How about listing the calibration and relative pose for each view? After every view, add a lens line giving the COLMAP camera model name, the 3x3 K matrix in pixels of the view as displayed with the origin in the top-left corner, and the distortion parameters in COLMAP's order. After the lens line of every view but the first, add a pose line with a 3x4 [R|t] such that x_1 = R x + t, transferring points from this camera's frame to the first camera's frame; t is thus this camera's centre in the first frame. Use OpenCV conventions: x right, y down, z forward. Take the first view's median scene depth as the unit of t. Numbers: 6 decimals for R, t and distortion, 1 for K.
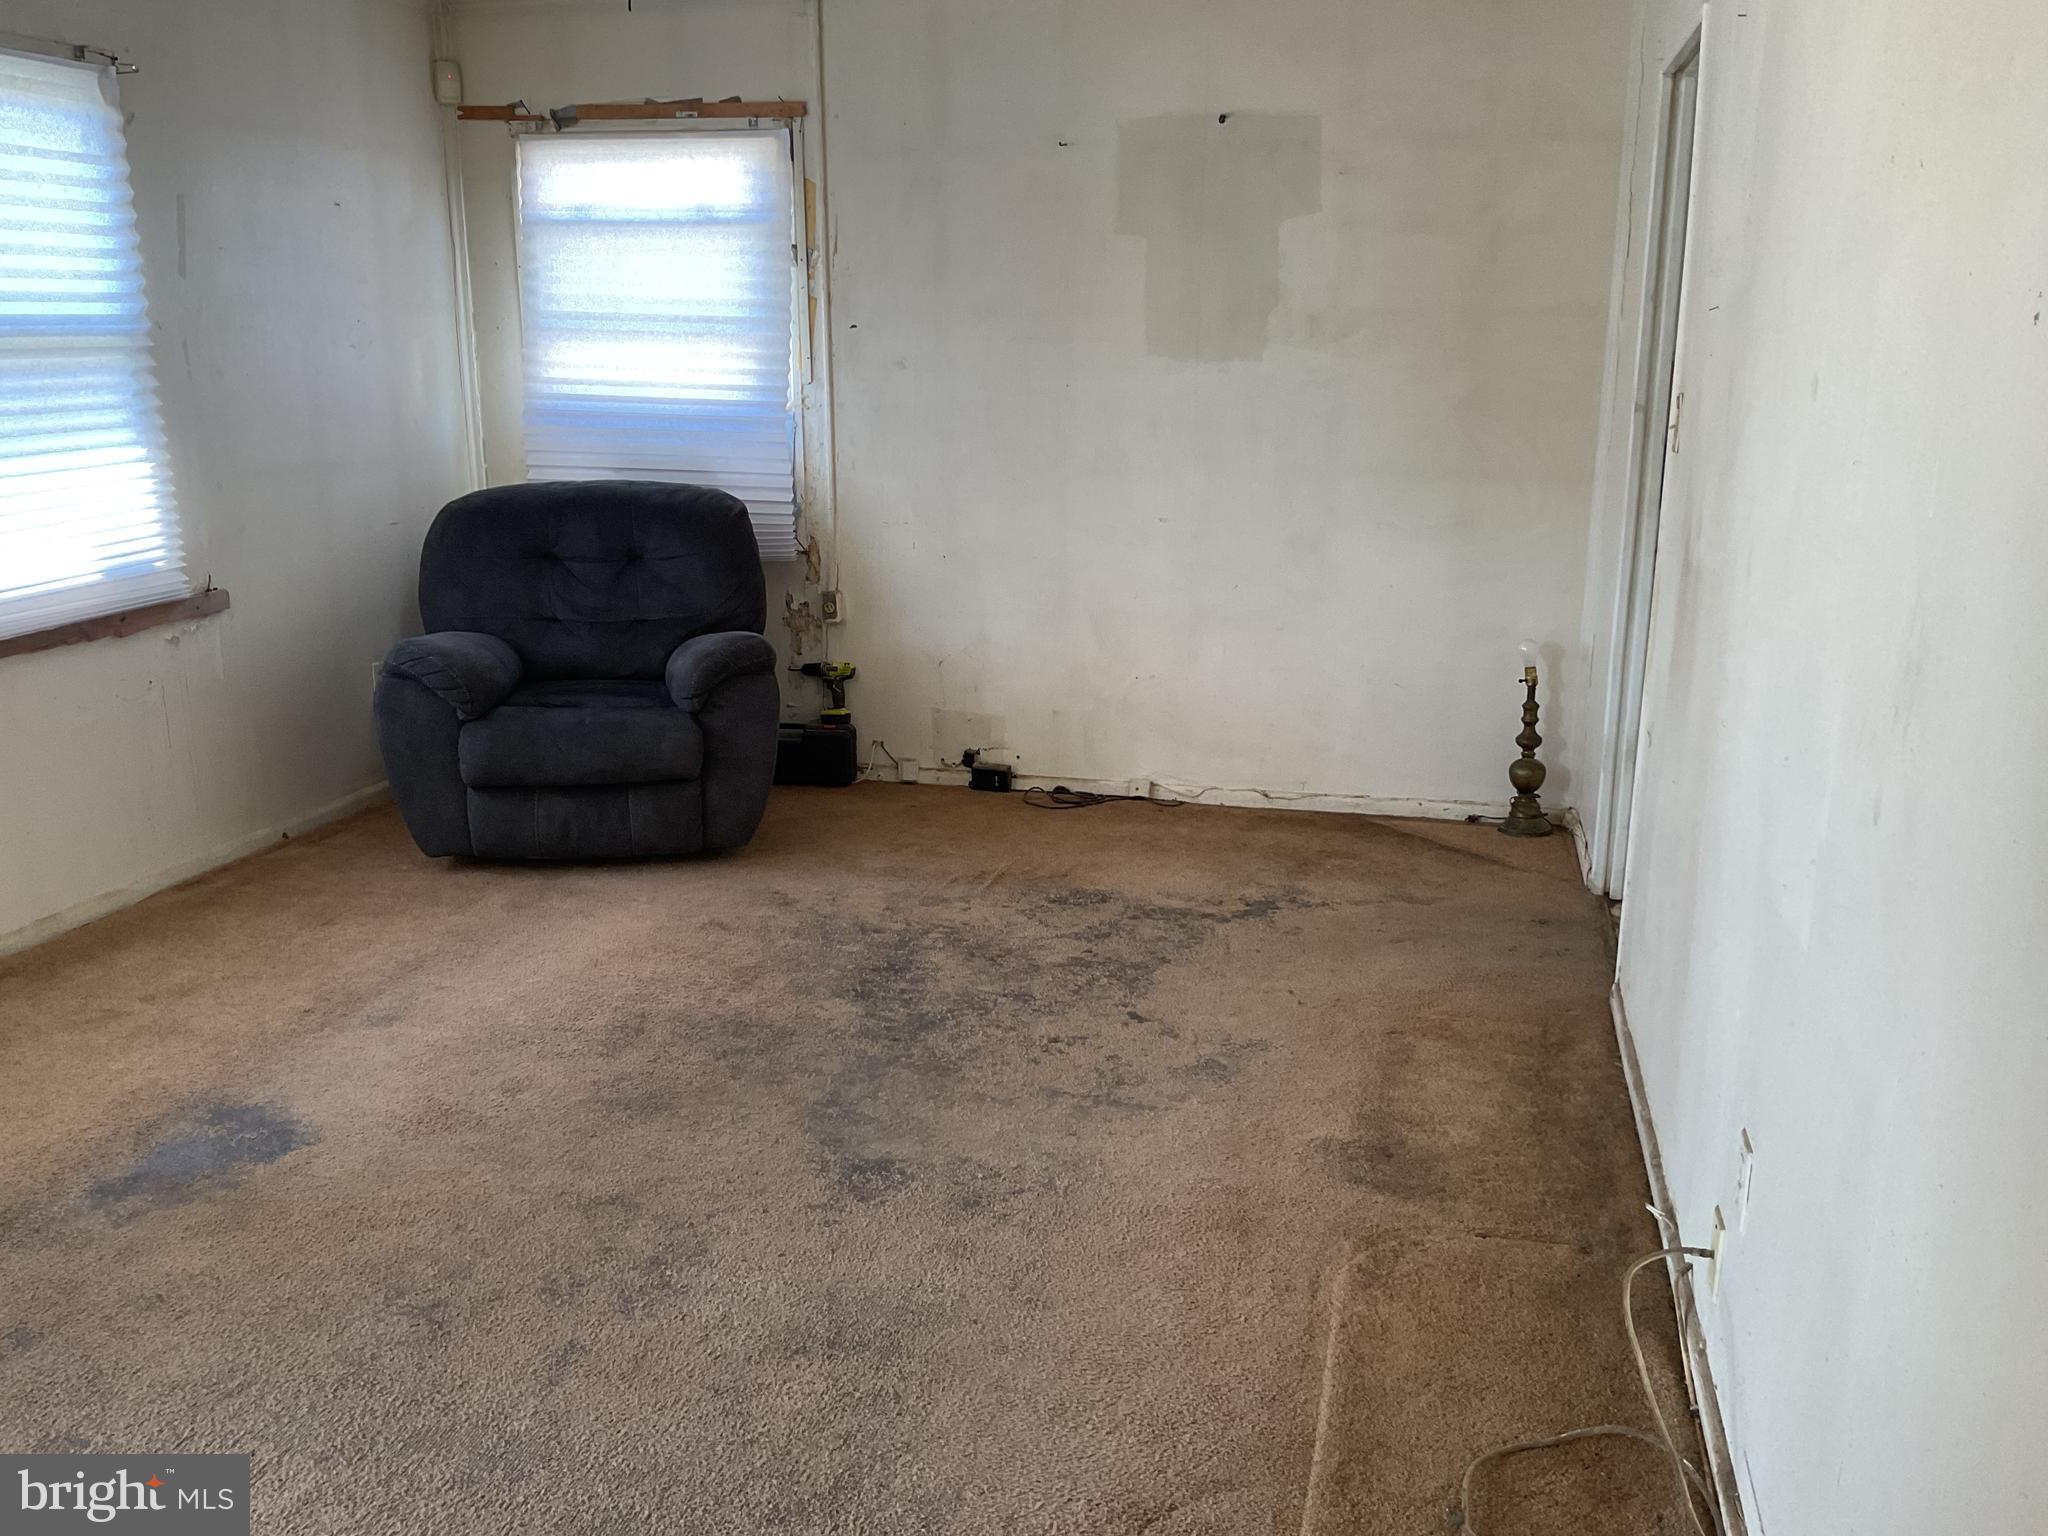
lens RADIAL K [[1697.6, 0, 1024.0], [0, 1697.6, 768.0], [0, 0, 1]] dist [0.124092, -0.233788]
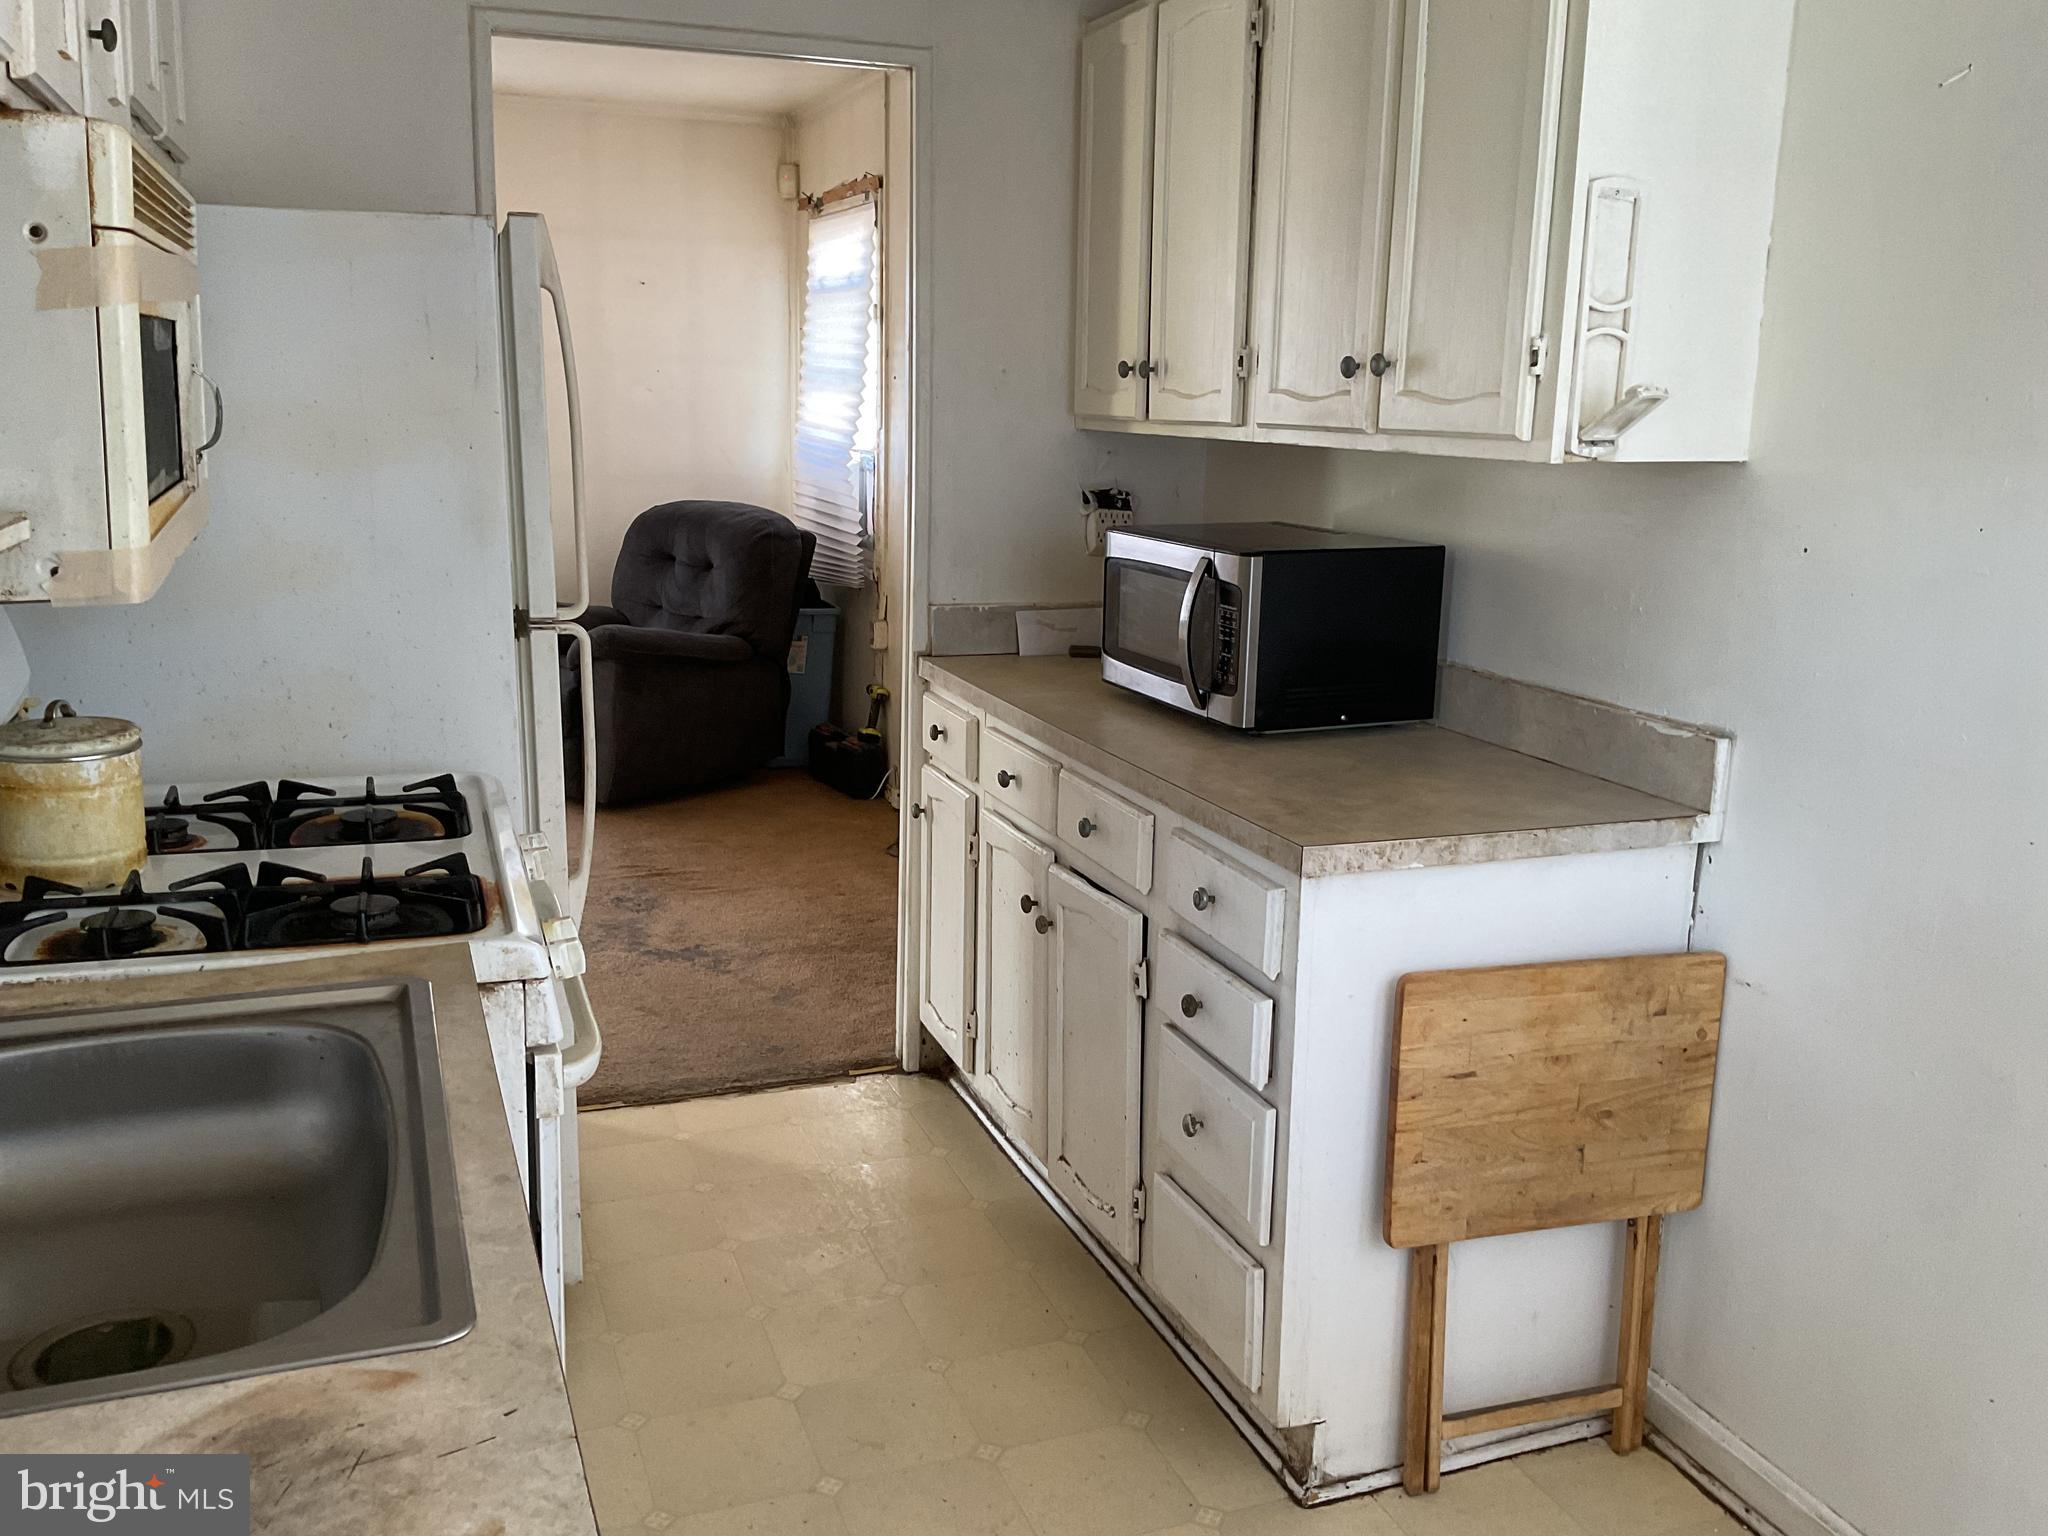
lens RADIAL K [[1697.6, 0, 1024.0], [0, 1697.6, 768.0], [0, 0, 1]] dist [0.124092, -0.233788]
pose [[0.571258, 0.188392, -0.798857, 0.868863], [-0.228034, 0.971412, 0.066019, -0.112386], [0.788457, 0.144453, 0.597887, 0.476015]]
